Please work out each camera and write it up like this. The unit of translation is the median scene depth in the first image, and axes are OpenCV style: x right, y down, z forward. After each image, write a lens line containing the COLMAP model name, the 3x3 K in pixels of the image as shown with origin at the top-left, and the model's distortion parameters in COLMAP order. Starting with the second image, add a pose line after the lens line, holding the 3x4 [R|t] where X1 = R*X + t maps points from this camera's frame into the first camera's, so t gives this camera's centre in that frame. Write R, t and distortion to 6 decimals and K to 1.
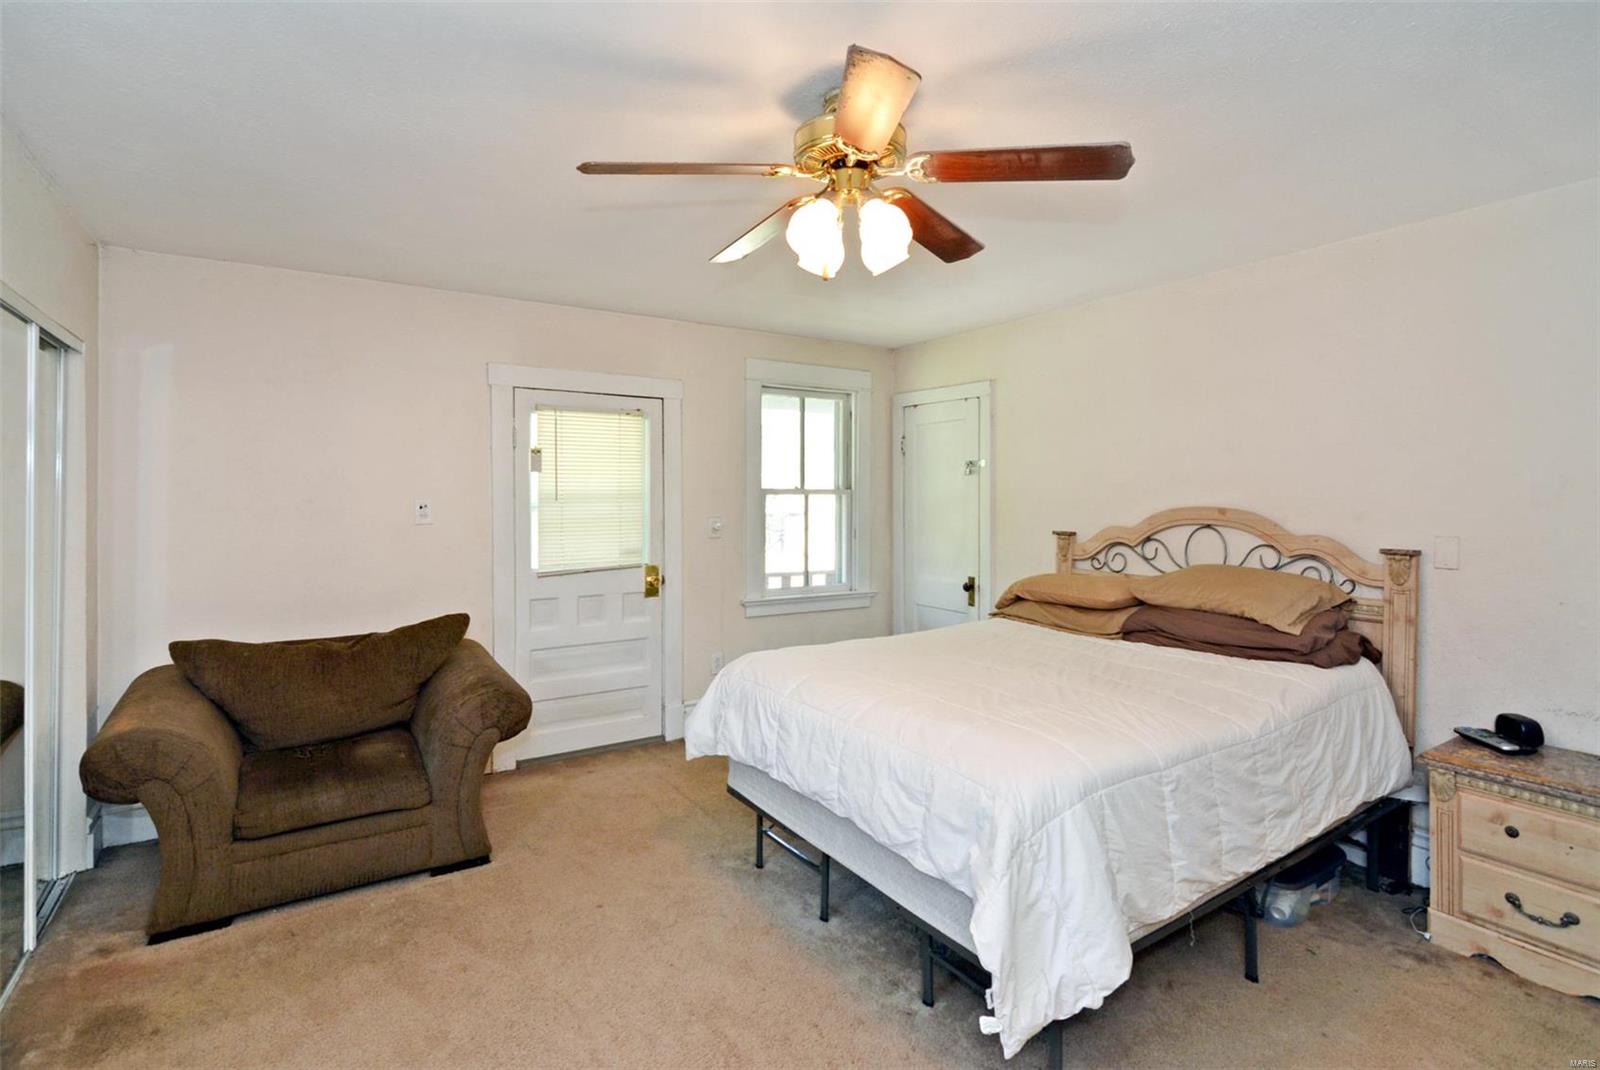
lens RADIAL K [[775.2, 0, 809.4], [0, 775.2, 517.4], [0, 0, 1]] dist [-0.004455, -0.001816]
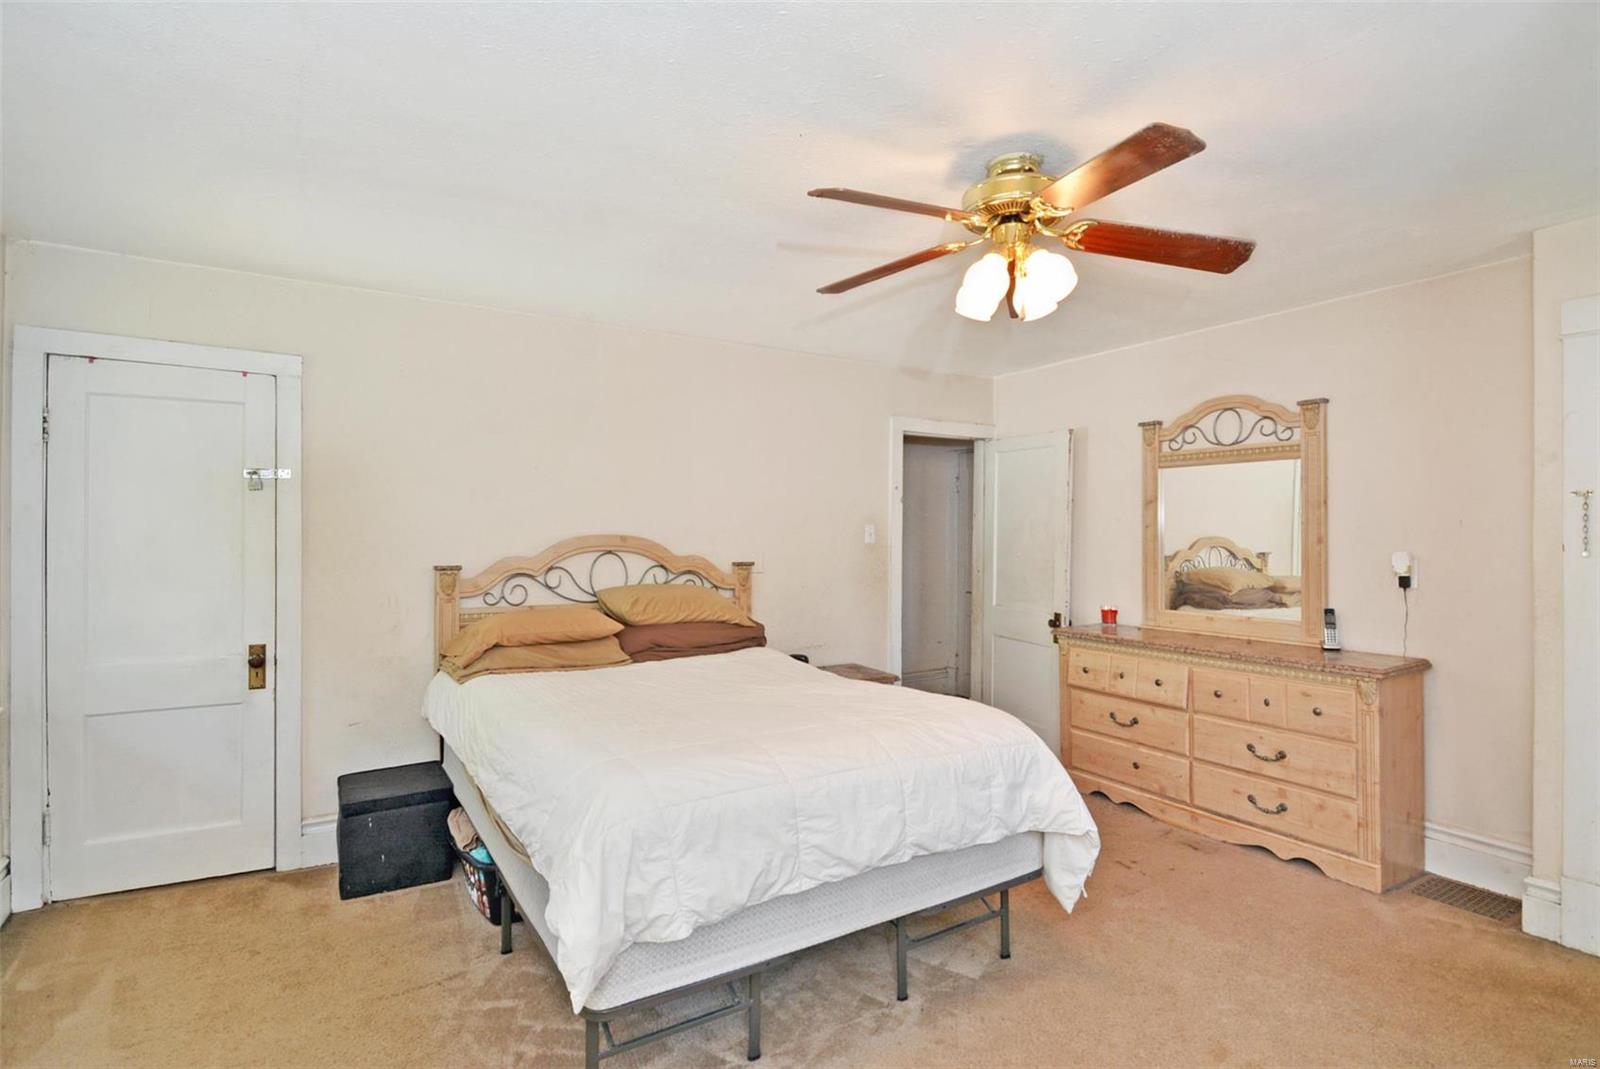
lens RADIAL K [[744.4, 0, 800.0], [0, 744.4, 534.5], [0, 0, 1]] dist [-0.001149, -0.000261]
pose [[0.035026, 0.000792, 0.999386, -0.523878], [0.026484, 0.999648, -0.001720, -0.004560], [-0.999035, 0.026528, 0.034993, 0.664402]]
